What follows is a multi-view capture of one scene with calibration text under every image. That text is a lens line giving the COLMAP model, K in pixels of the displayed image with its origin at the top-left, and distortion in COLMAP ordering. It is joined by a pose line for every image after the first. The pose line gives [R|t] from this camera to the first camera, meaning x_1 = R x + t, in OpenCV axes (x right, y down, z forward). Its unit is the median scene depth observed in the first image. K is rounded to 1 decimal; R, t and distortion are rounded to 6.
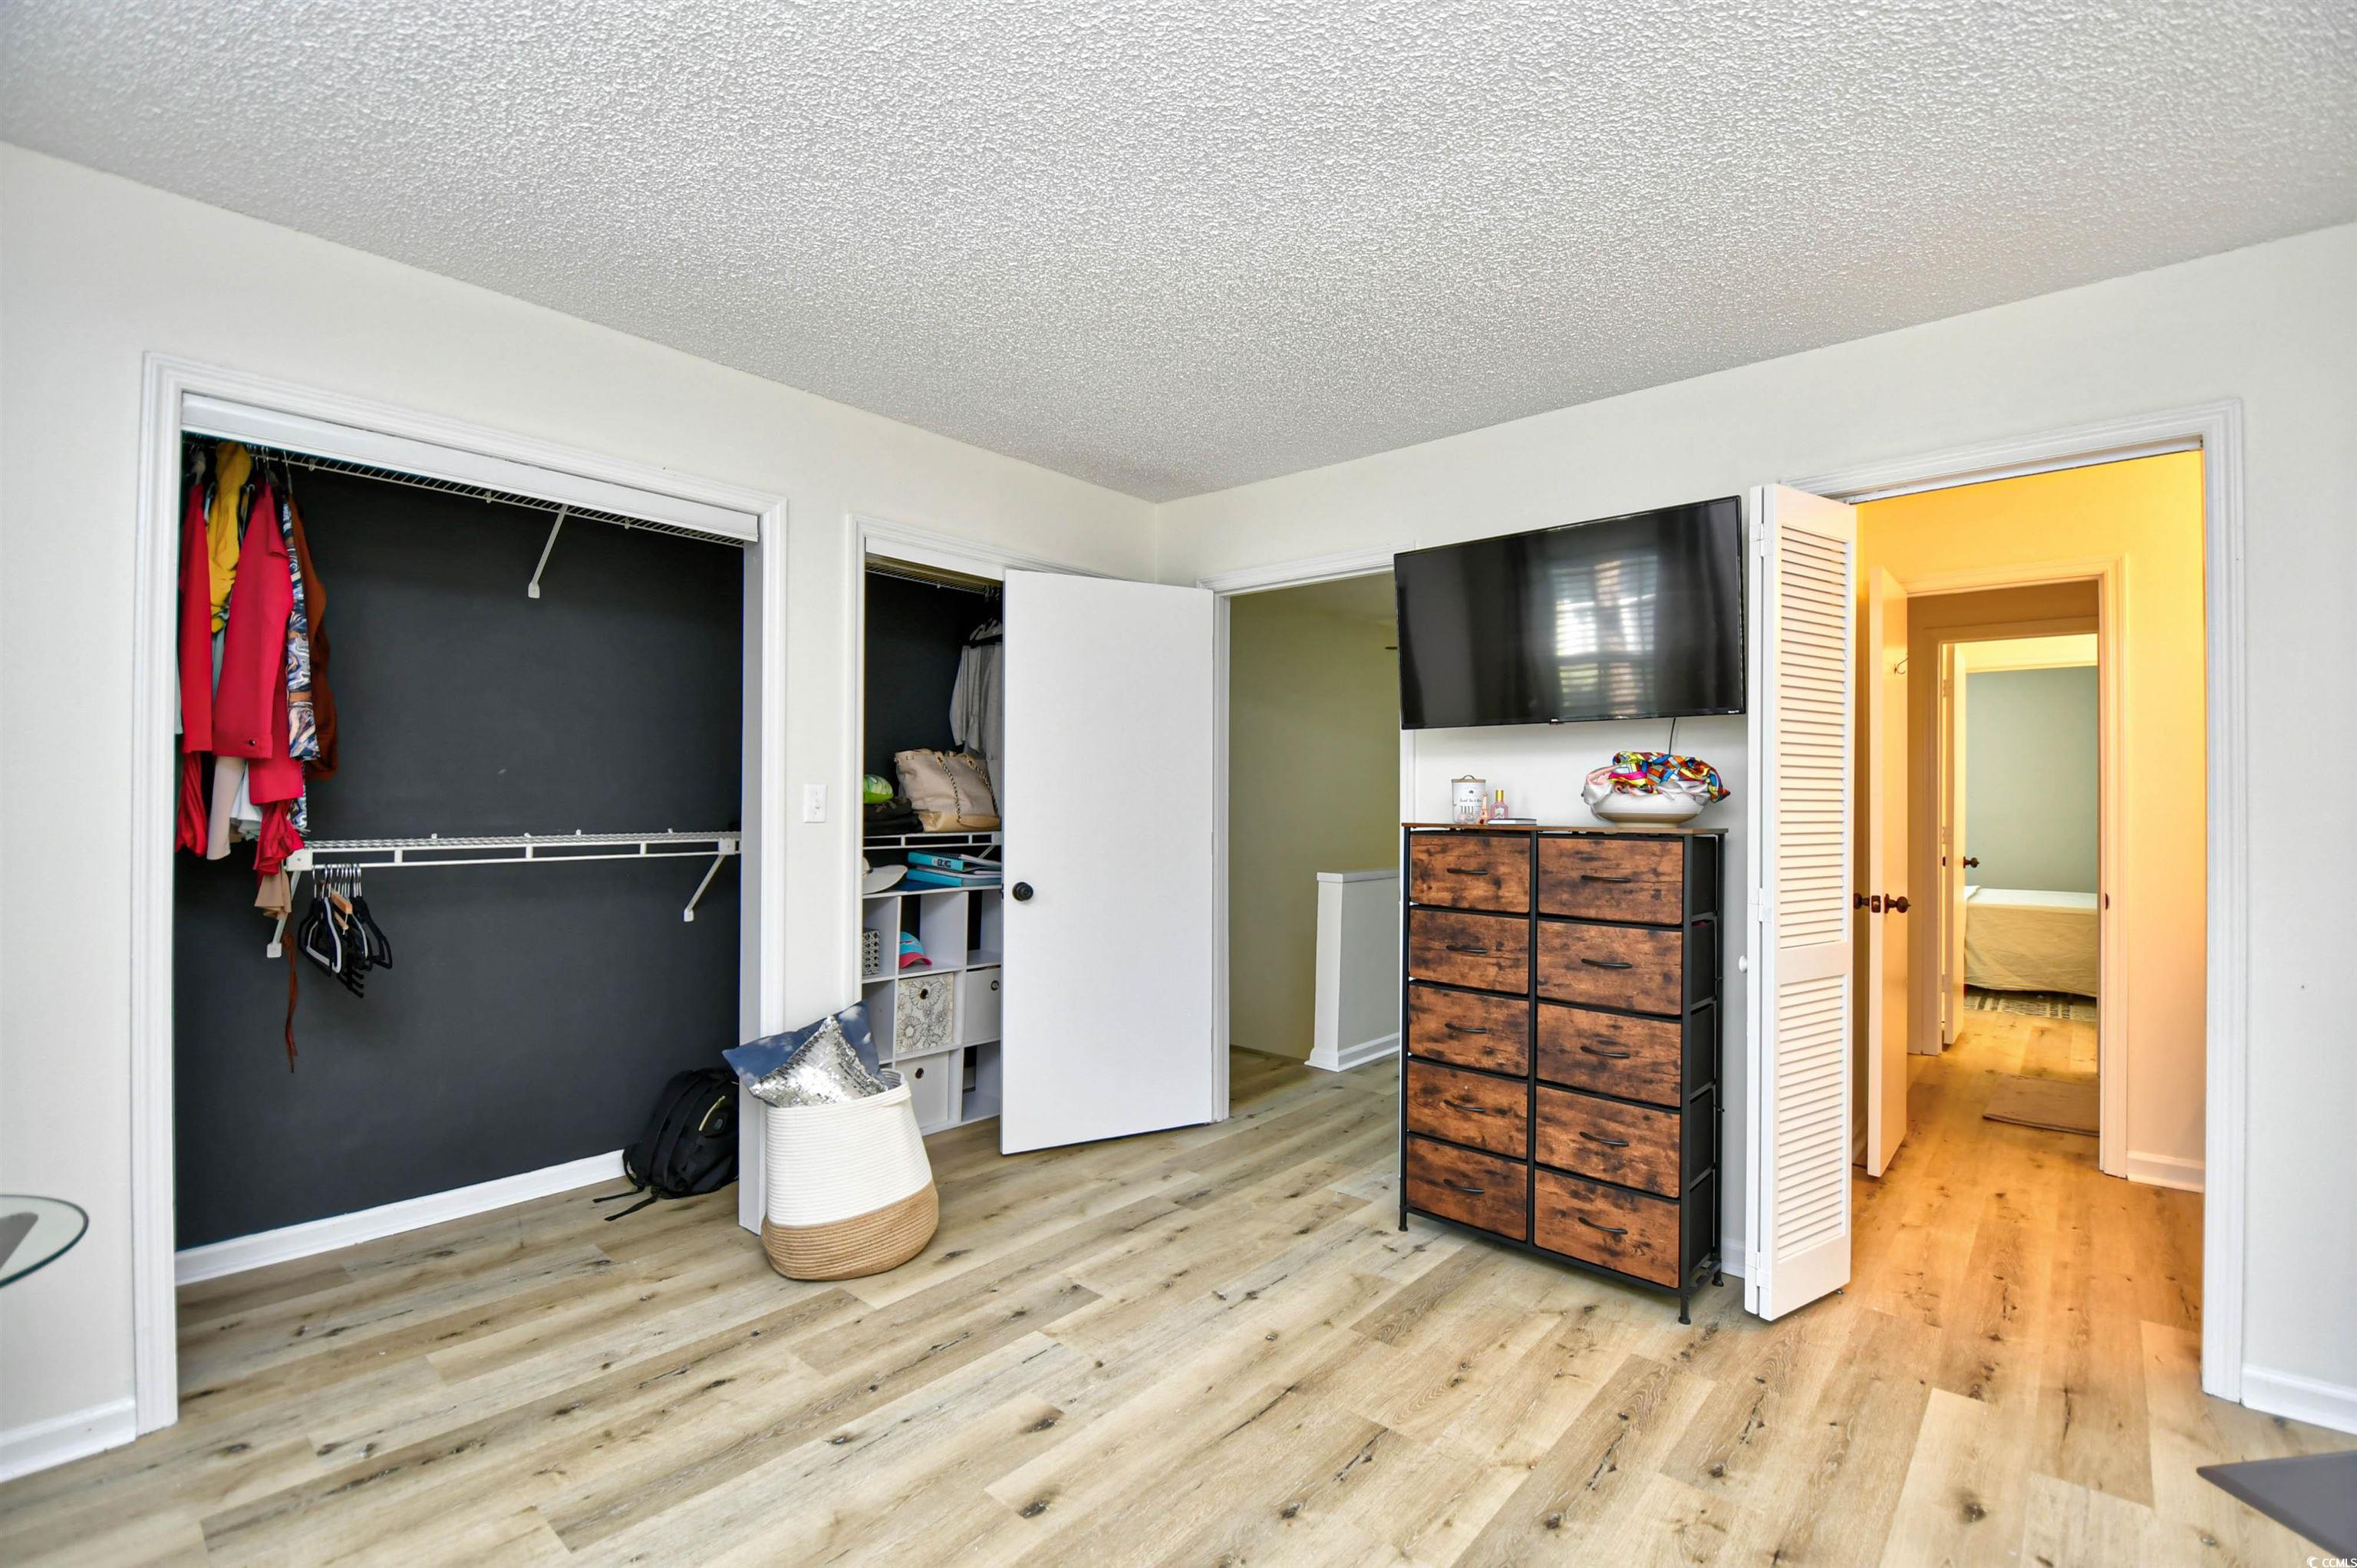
lens RADIAL K [[1043.2, 0, 1183.0], [0, 1043.2, 783.6], [0, 0, 1]] dist [0.000209, -0.013904]
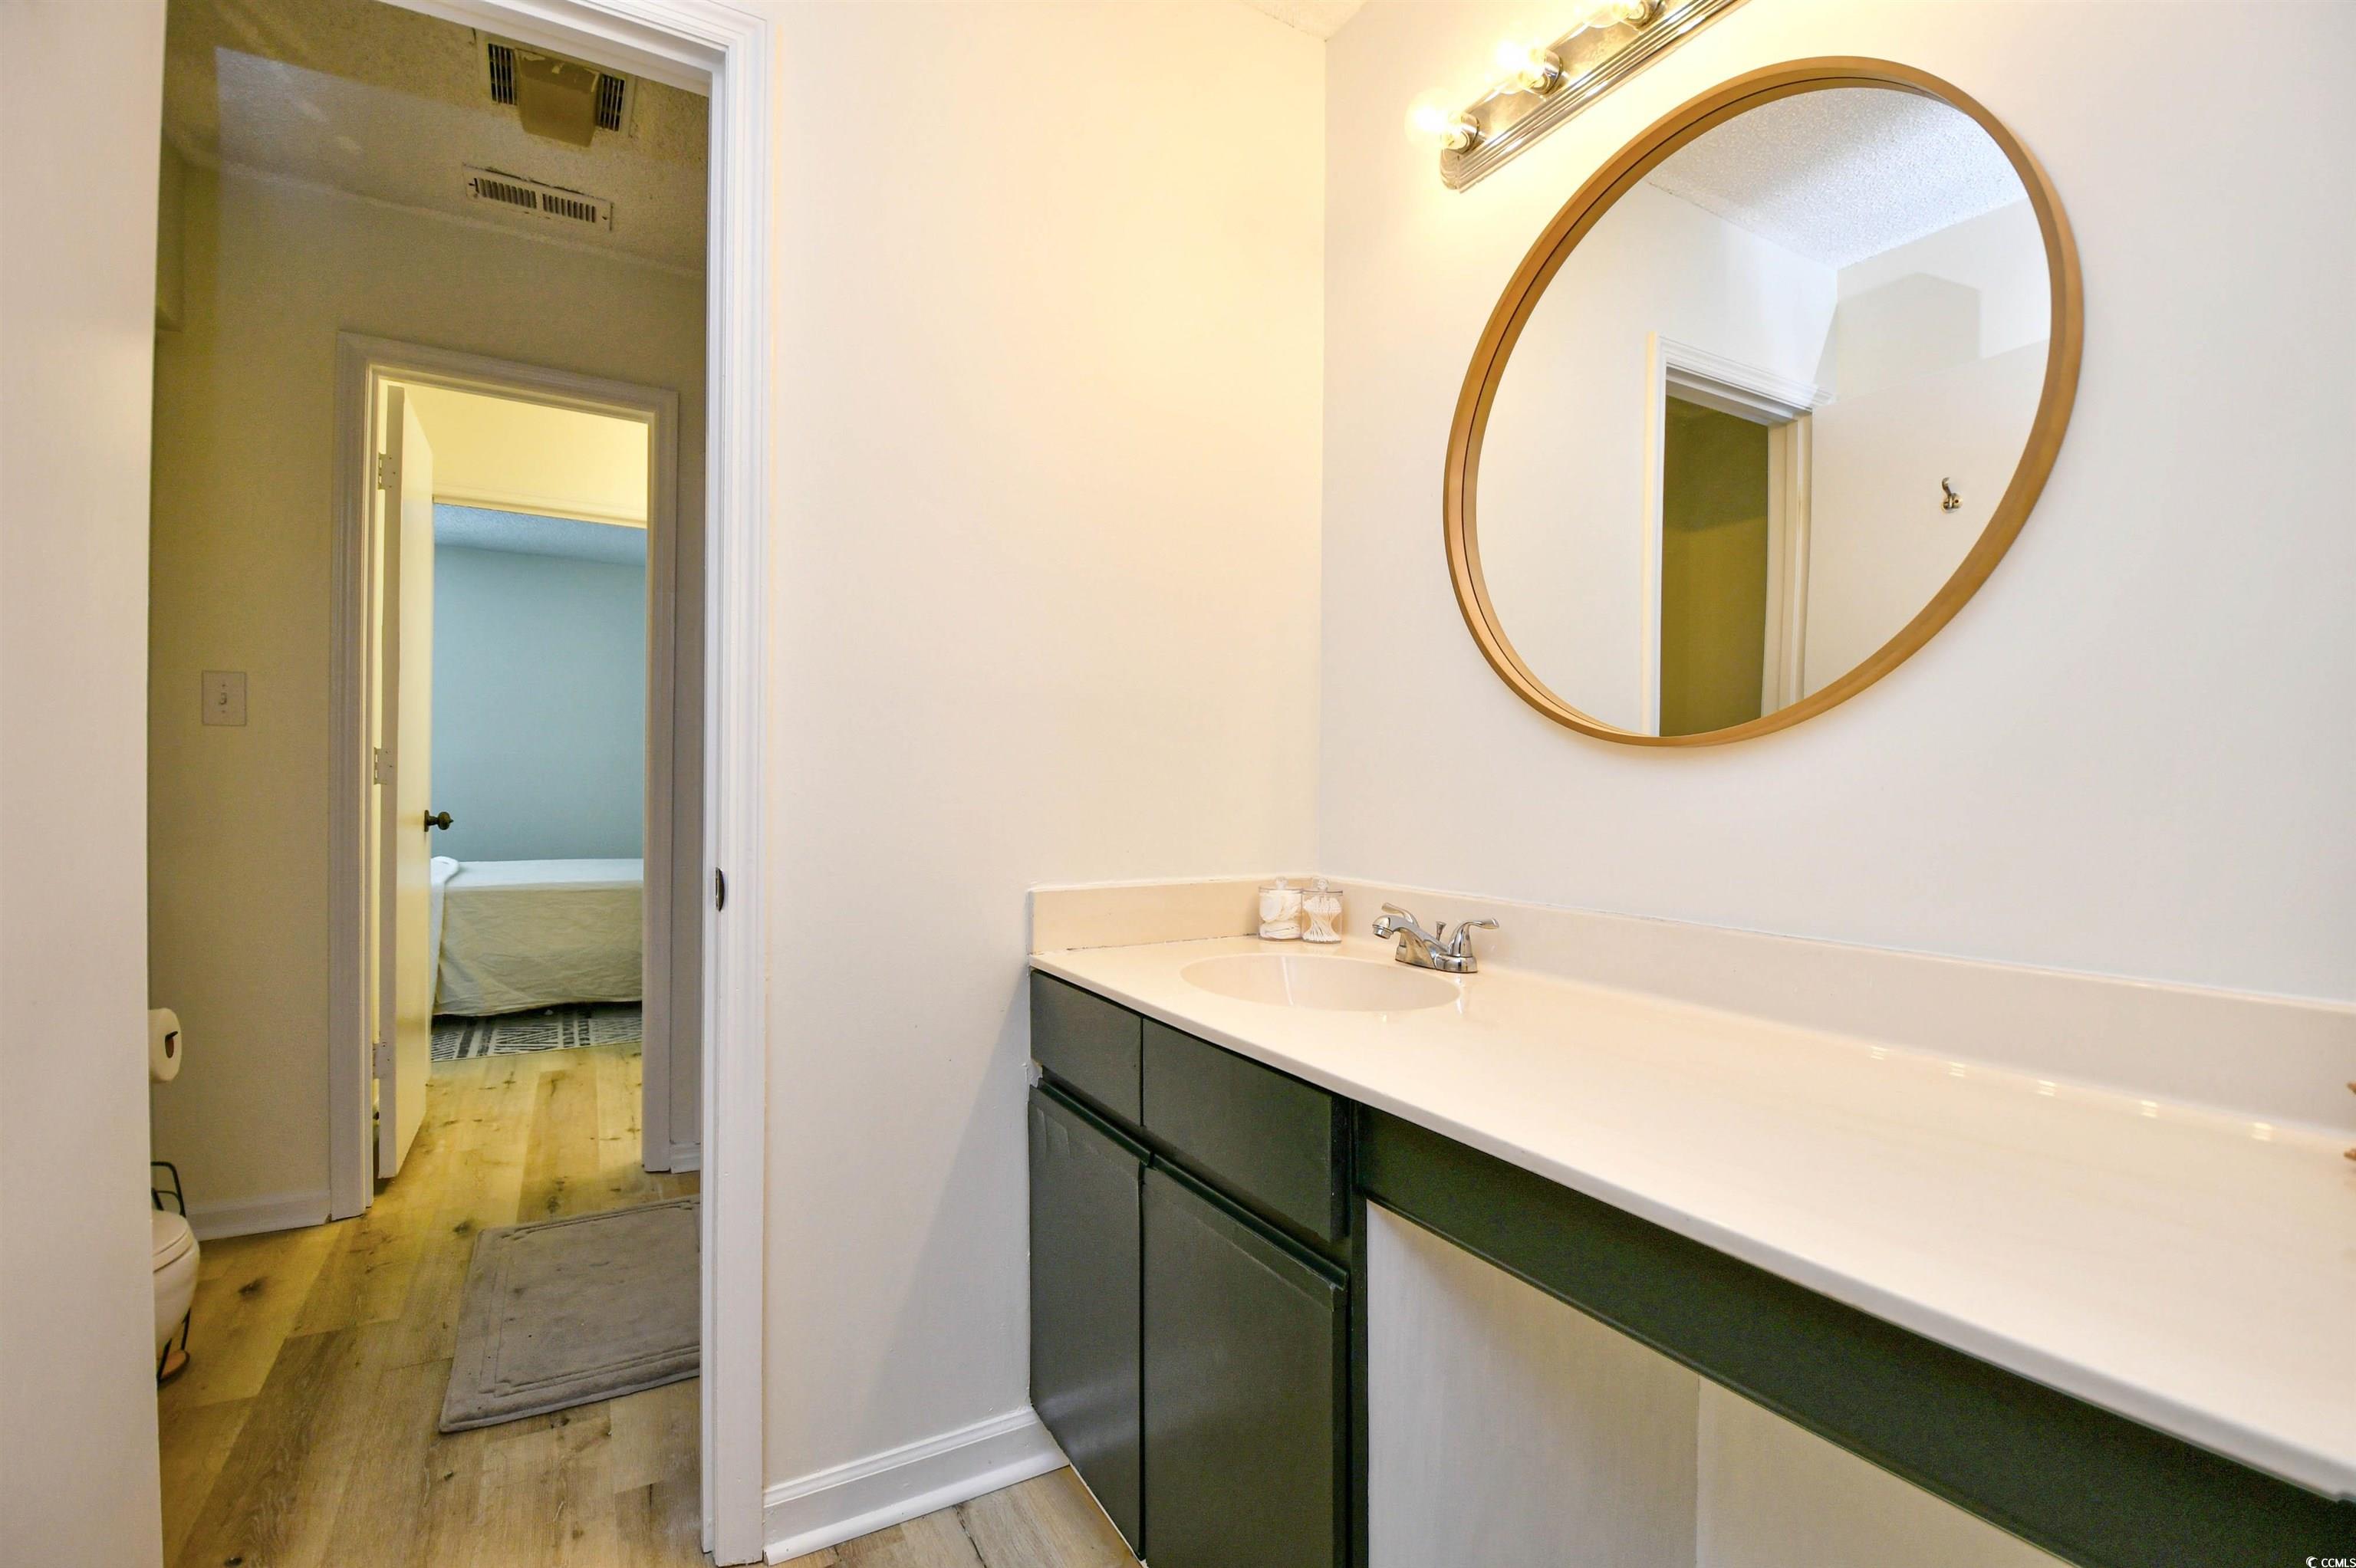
lens RADIAL K [[1037.3, 0, 1176.7], [0, 1037.3, 793.4], [0, 0, 1]] dist [0.004501, -0.013700]
pose [[0.326512, -0.013289, 0.945099, 0.372546], [-0.022051, 0.999522, 0.021672, 0.041508], [-0.944936, -0.027917, 0.326063, 0.456677]]
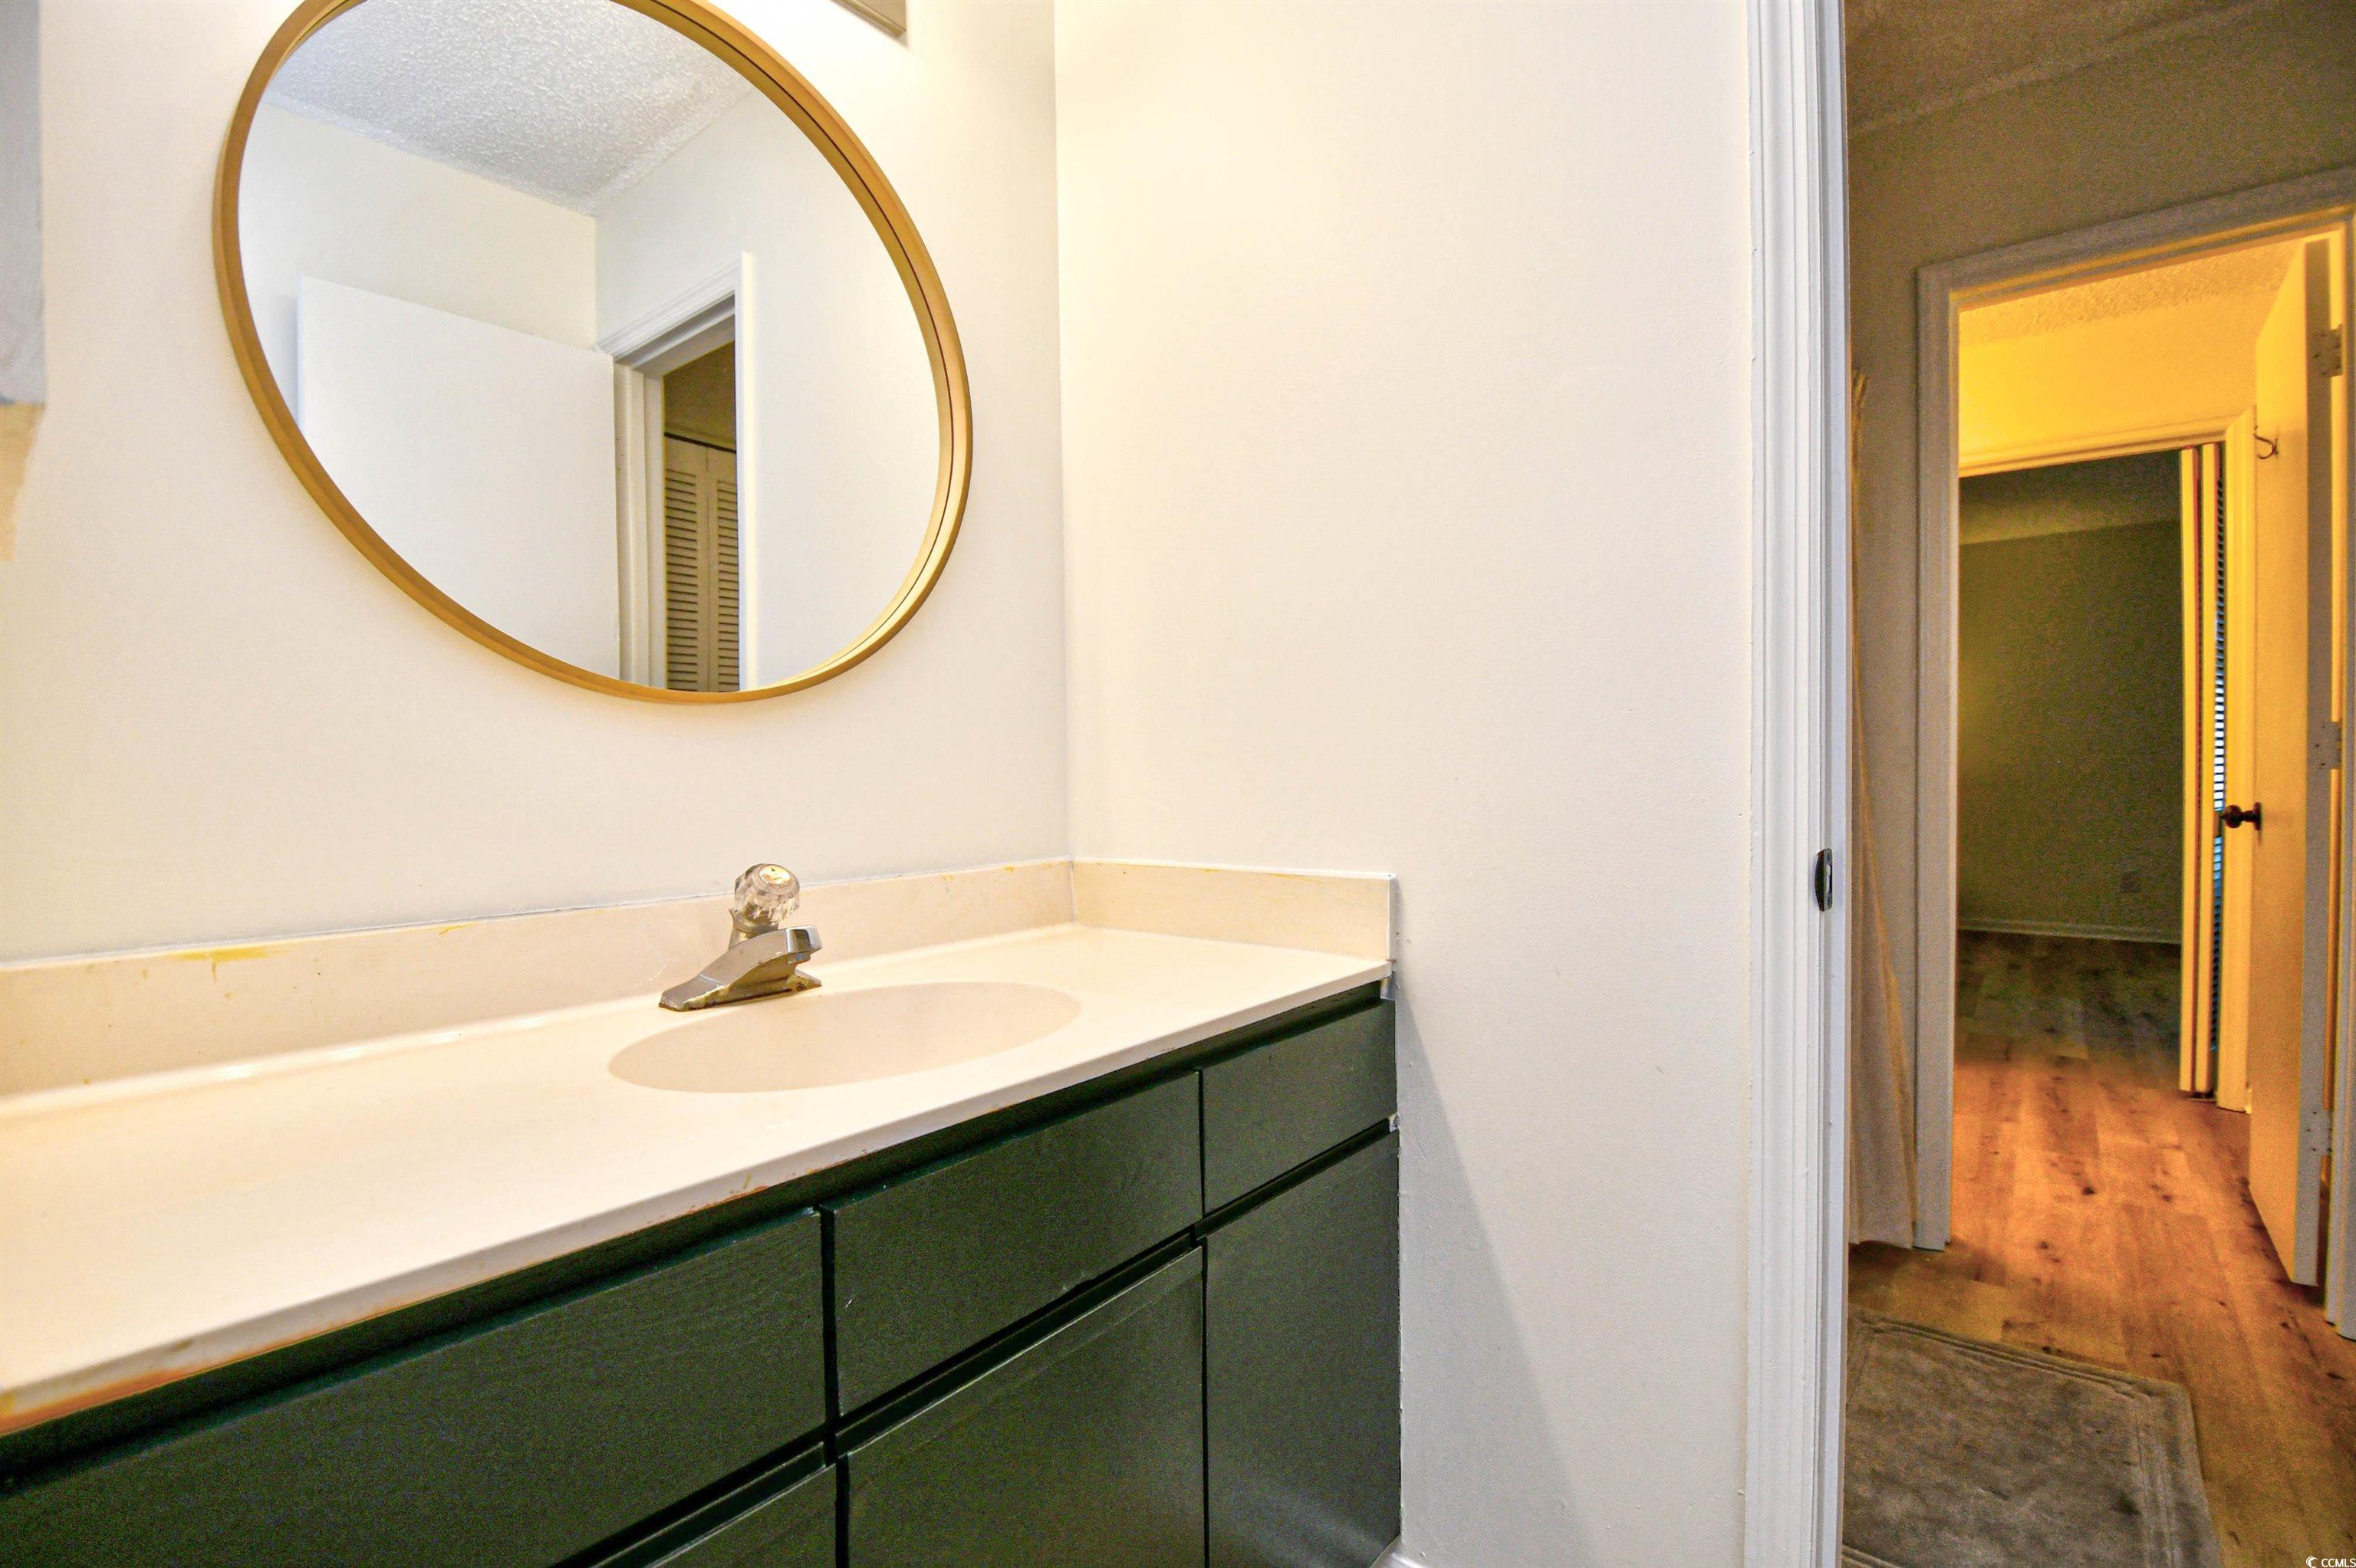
lens RADIAL K [[1037.3, 0, 1176.7], [0, 1037.3, 793.4], [0, 0, 1]] dist [0.004501, -0.013700]
pose [[-0.999786, 0.001907, -0.020581, 0.903869], [0.001726, 0.999959, 0.008856, 0.055182], [0.020597, 0.008818, -0.999749, 1.065357]]
